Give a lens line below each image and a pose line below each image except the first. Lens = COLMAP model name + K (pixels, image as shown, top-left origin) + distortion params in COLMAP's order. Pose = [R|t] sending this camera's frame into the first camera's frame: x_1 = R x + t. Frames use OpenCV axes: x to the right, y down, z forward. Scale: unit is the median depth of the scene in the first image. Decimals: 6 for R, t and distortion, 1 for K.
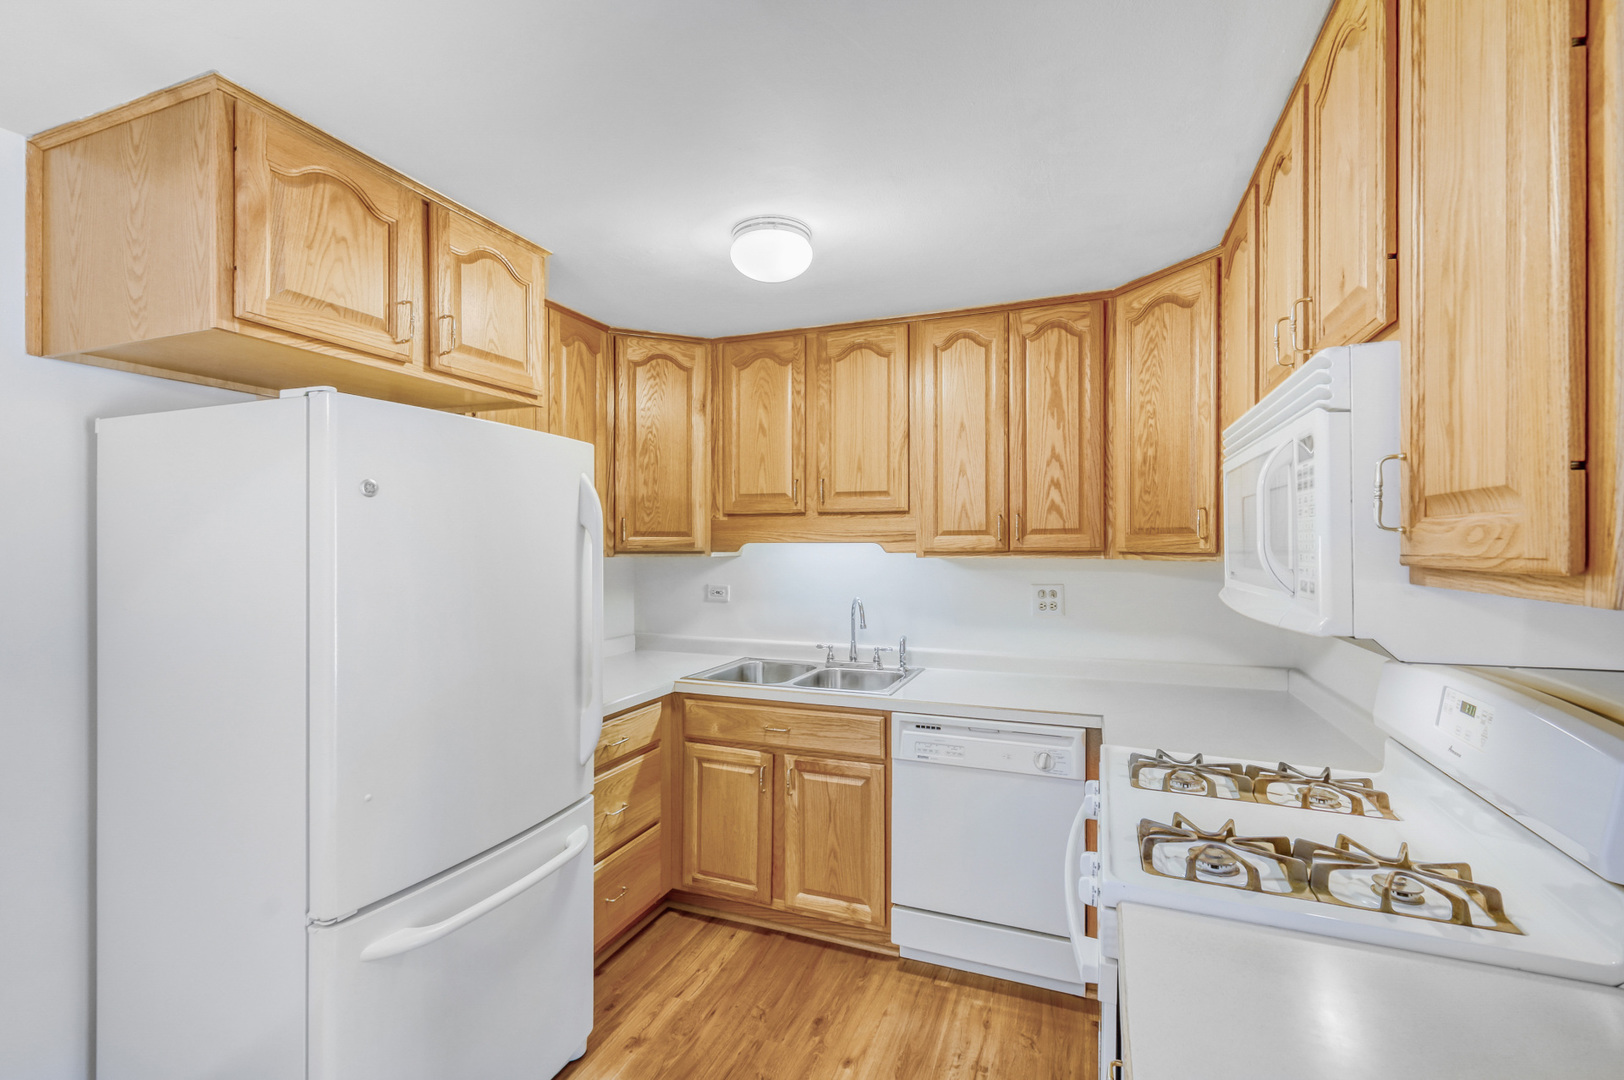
lens RADIAL K [[715.4, 0, 814.3], [0, 715.4, 542.8], [0, 0, 1]] dist [0.002927, -0.000052]
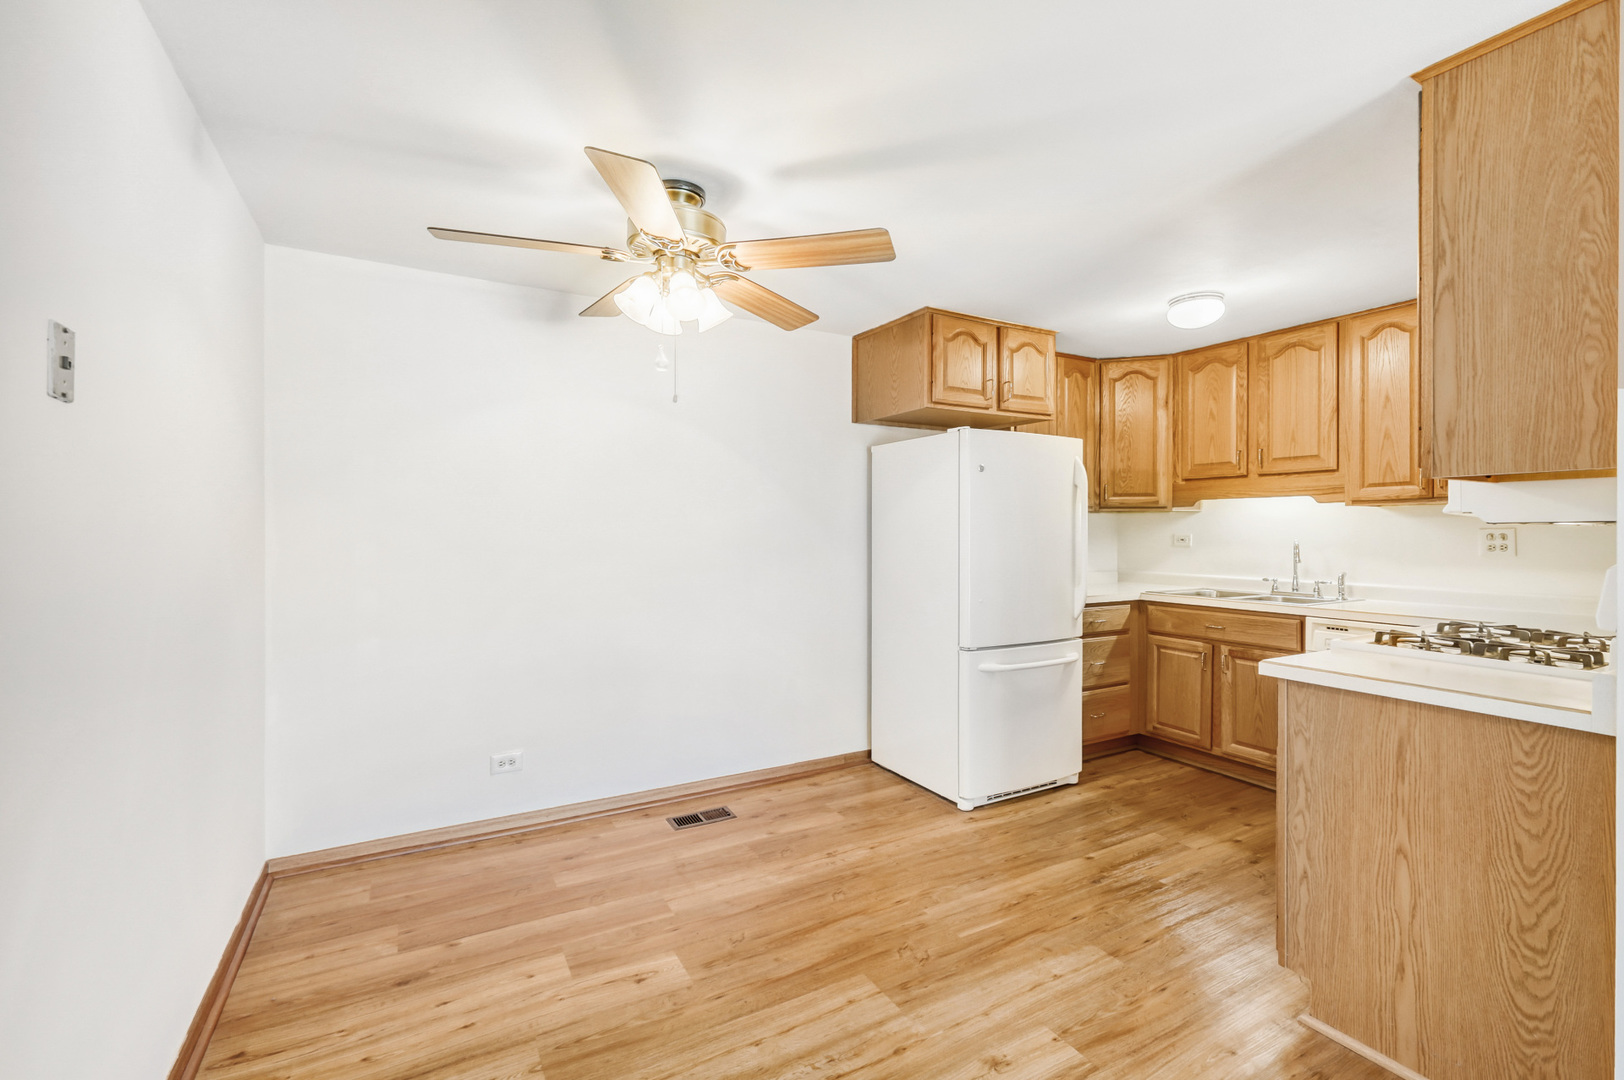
lens RADIAL K [[715.4, 0, 809.4], [0, 715.4, 534.7], [0, 0, 1]] dist [0.002927, -0.000052]
pose [[0.776174, 0.004404, -0.630504, 0.217383], [0.000101, 0.999975, 0.007109, 0.065735], [0.630519, -0.005581, 0.776154, -0.611983]]
